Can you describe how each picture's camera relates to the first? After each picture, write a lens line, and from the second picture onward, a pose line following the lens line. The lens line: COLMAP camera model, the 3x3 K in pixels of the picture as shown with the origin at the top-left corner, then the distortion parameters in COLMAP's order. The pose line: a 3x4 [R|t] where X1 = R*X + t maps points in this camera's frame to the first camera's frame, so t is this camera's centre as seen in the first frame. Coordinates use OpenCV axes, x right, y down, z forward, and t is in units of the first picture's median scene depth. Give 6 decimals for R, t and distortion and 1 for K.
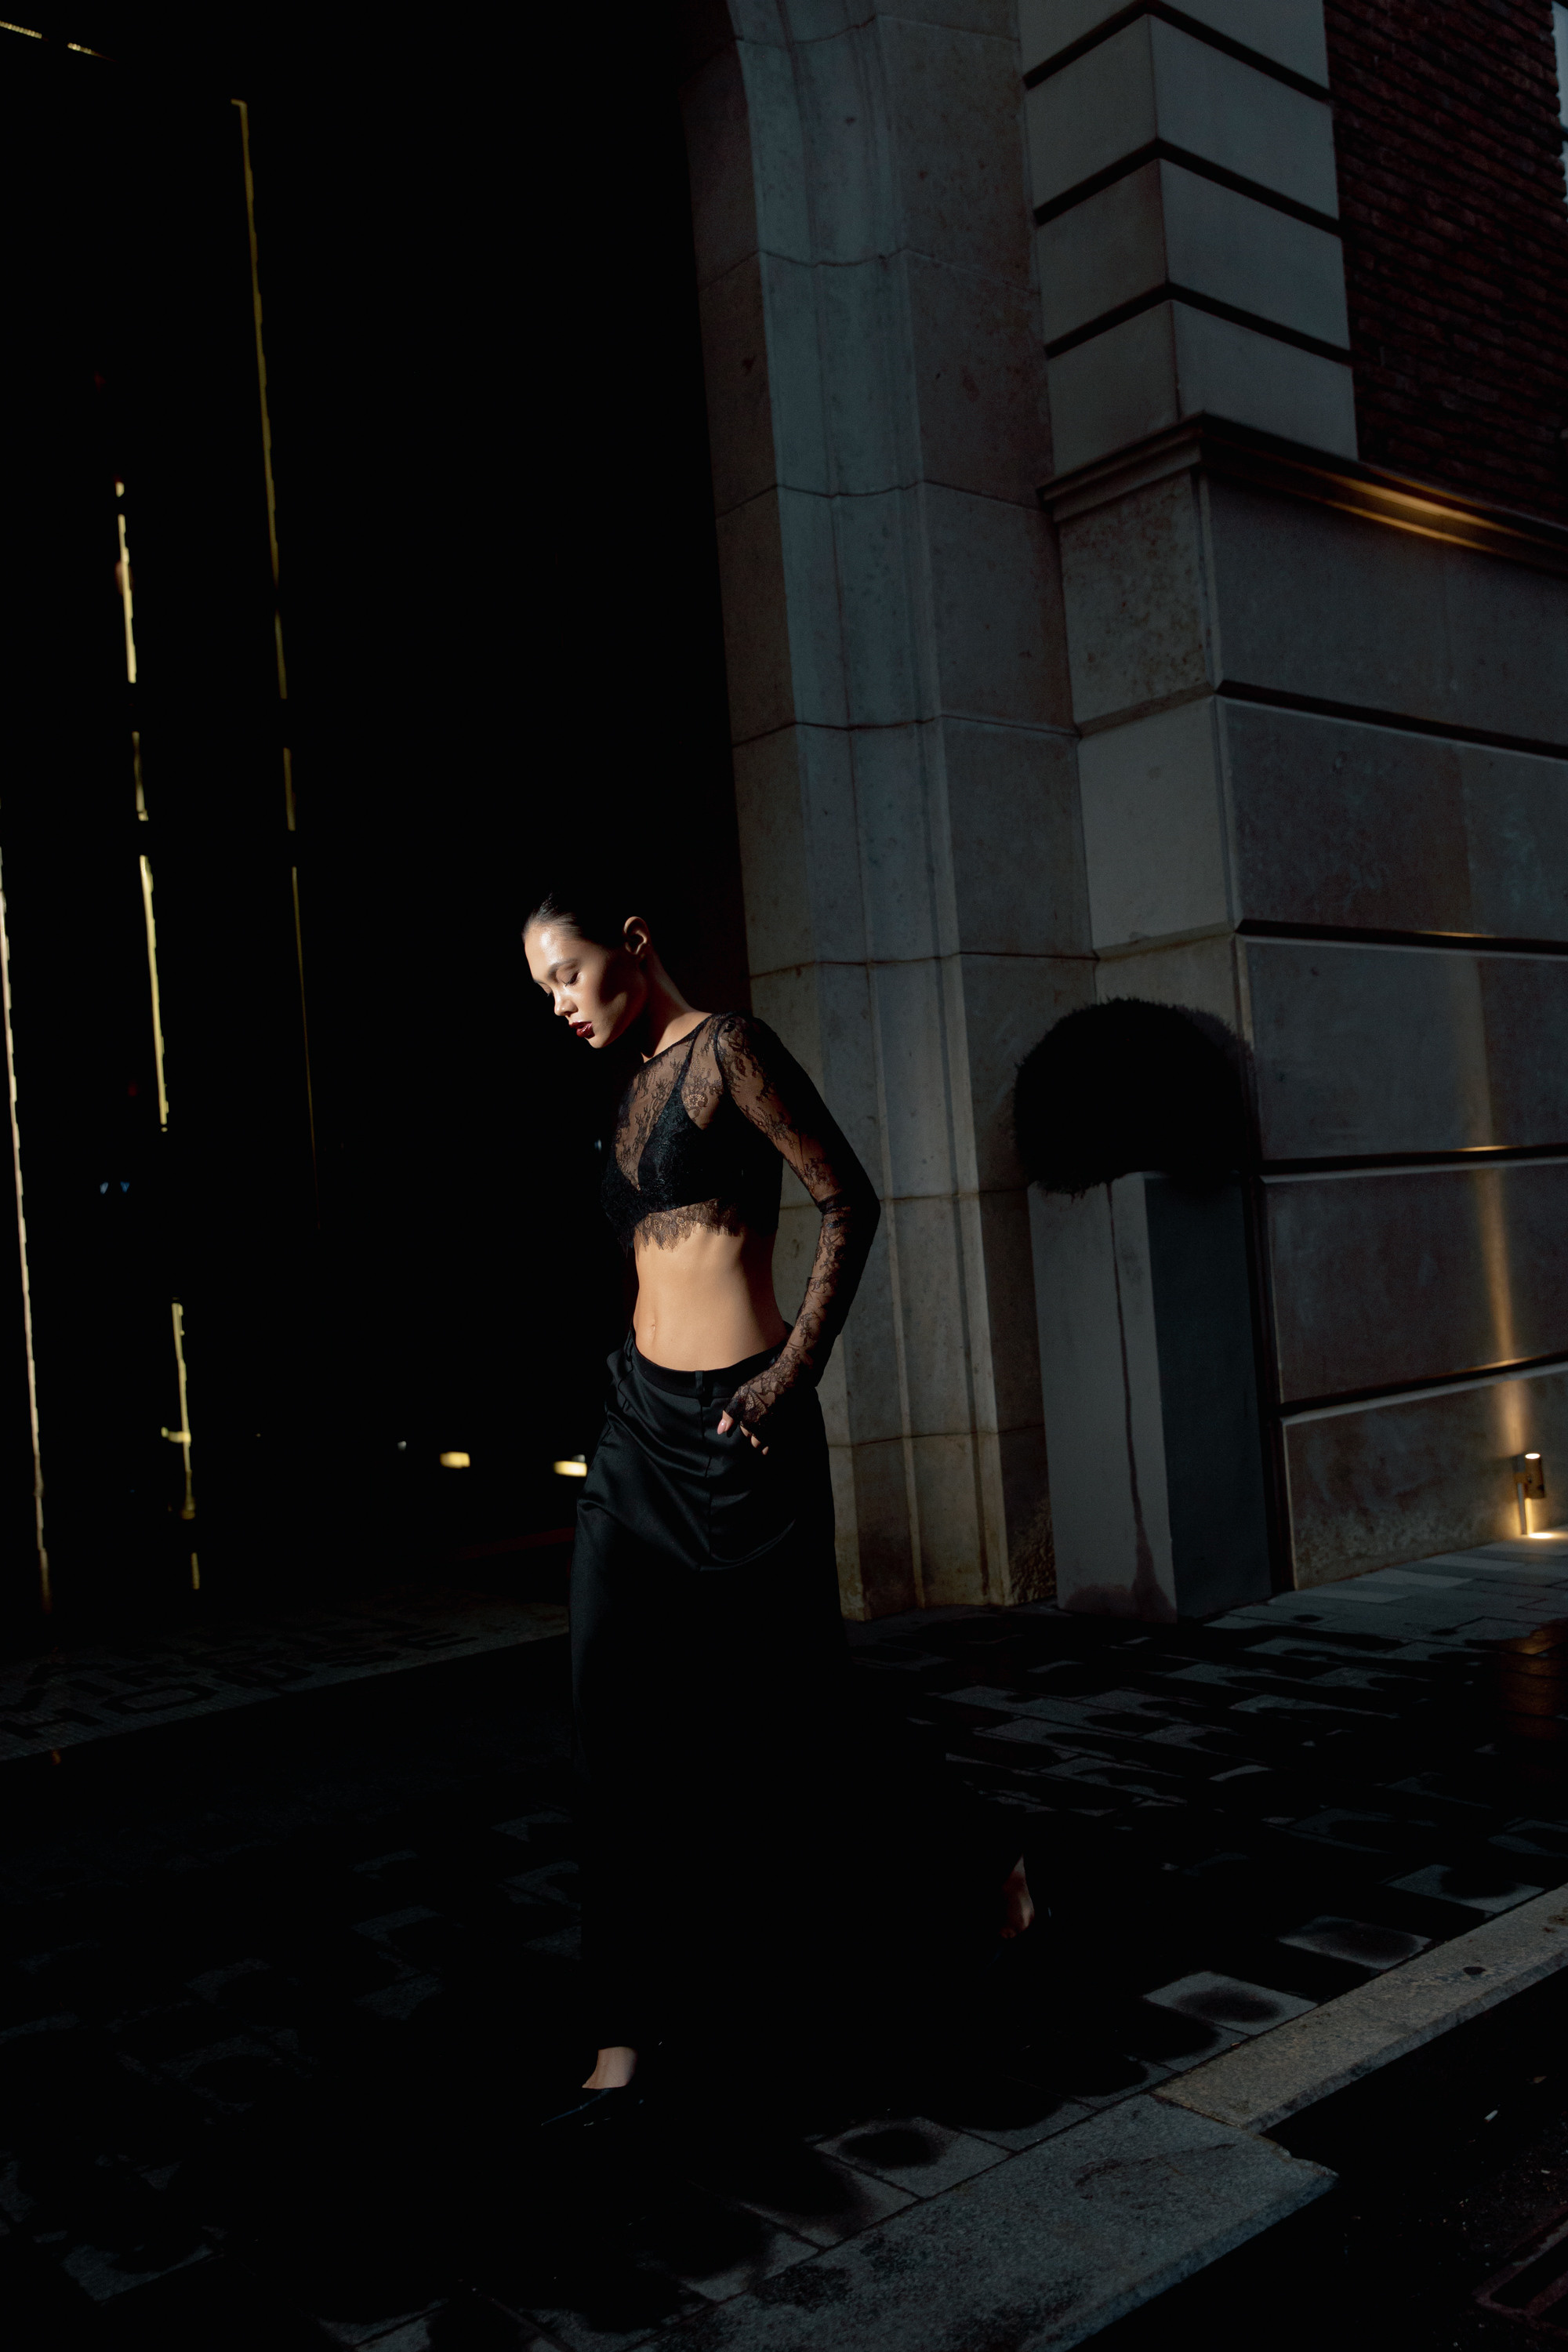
lens RADIAL K [[2153.1, 0, 784.0], [0, 2153.1, 1176.0], [0, 0, 1]] dist [-0.008174, -0.005269]
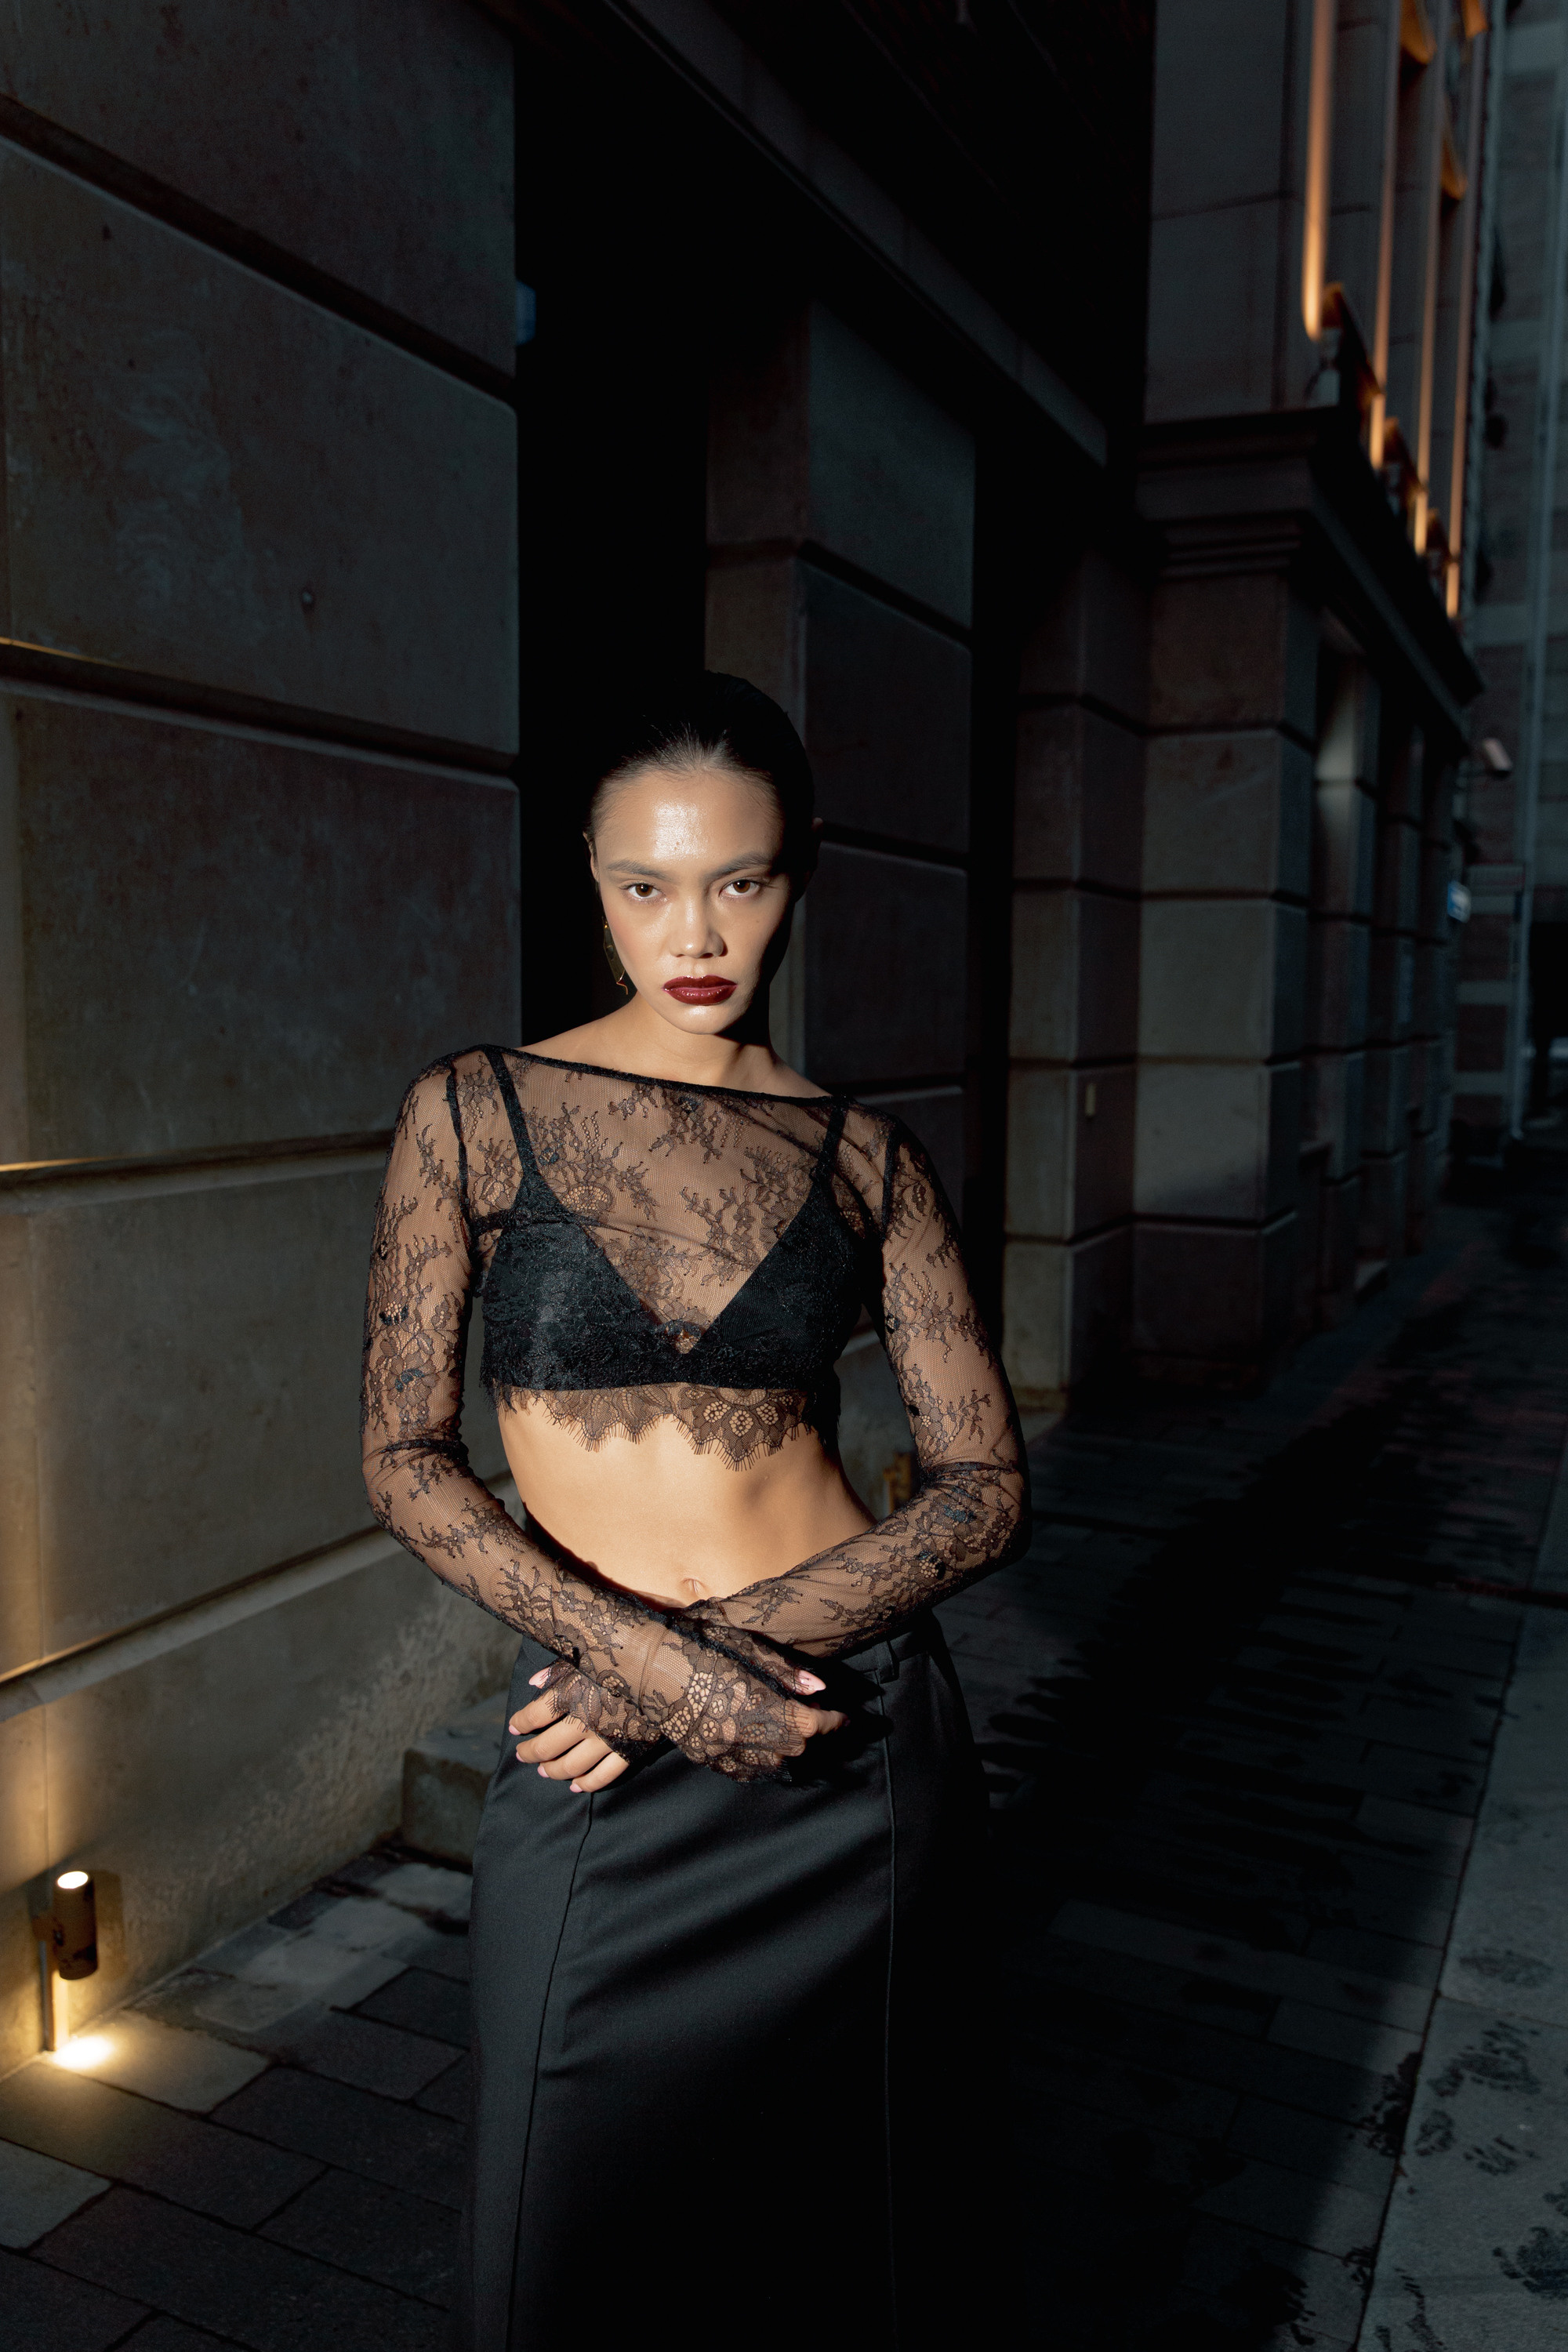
lens RADIAL K [[1818.5, 0, 784.0], [0, 1818.5, 1176.0], [0, 0, 1]] dist [0.001757, 0.000199]
pose [[0.919039, 0.044862, 0.391604, 0.328095], [-0.090208, 0.991073, 0.098169, -0.059639], [-0.383705, -0.125547, 0.914882, 0.623009]]
